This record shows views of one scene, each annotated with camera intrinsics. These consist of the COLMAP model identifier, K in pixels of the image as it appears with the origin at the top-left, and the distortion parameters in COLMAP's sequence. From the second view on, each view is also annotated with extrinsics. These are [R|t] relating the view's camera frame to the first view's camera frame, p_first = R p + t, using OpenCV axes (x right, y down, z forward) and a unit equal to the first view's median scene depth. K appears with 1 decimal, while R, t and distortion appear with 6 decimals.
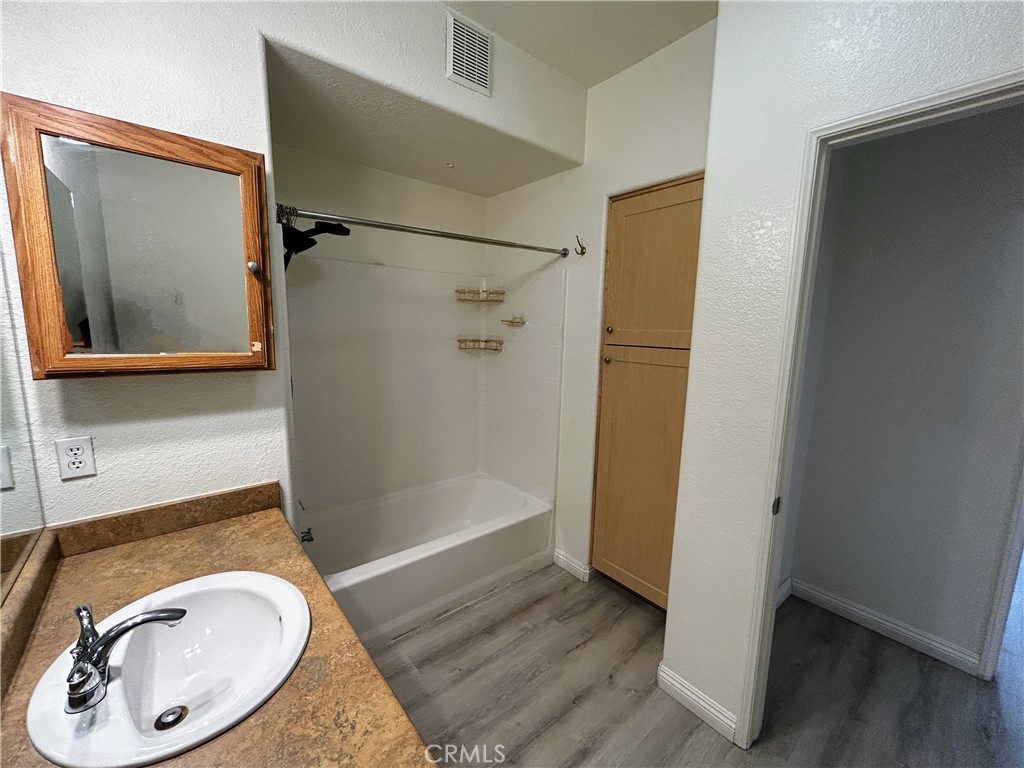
lens RADIAL K [[414.2, 0, 512.0], [0, 414.2, 384.0], [0, 0, 1]] dist [-0.002015, 0.000155]
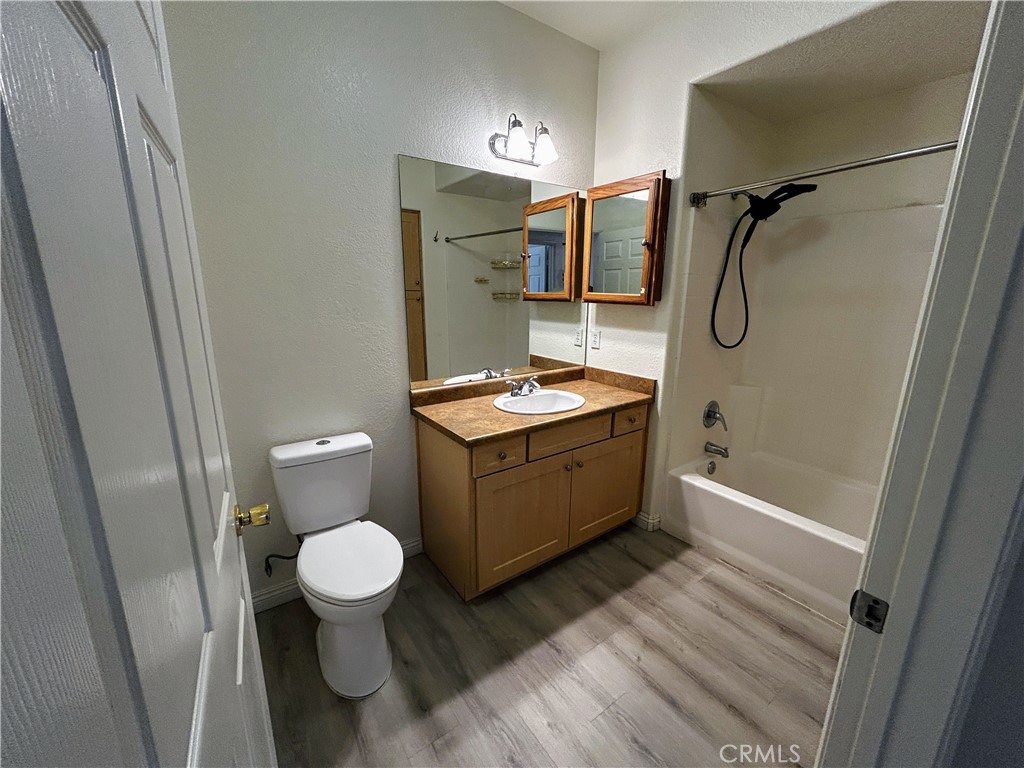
lens RADIAL K [[414.2, 0, 512.0], [0, 414.2, 384.0], [0, 0, 1]] dist [-0.002015, 0.000155]
pose [[-0.072738, 0.202546, -0.976568, 1.071993], [-0.155189, 0.964937, 0.211693, 0.002000], [0.985203, 0.166950, -0.038755, 0.557500]]
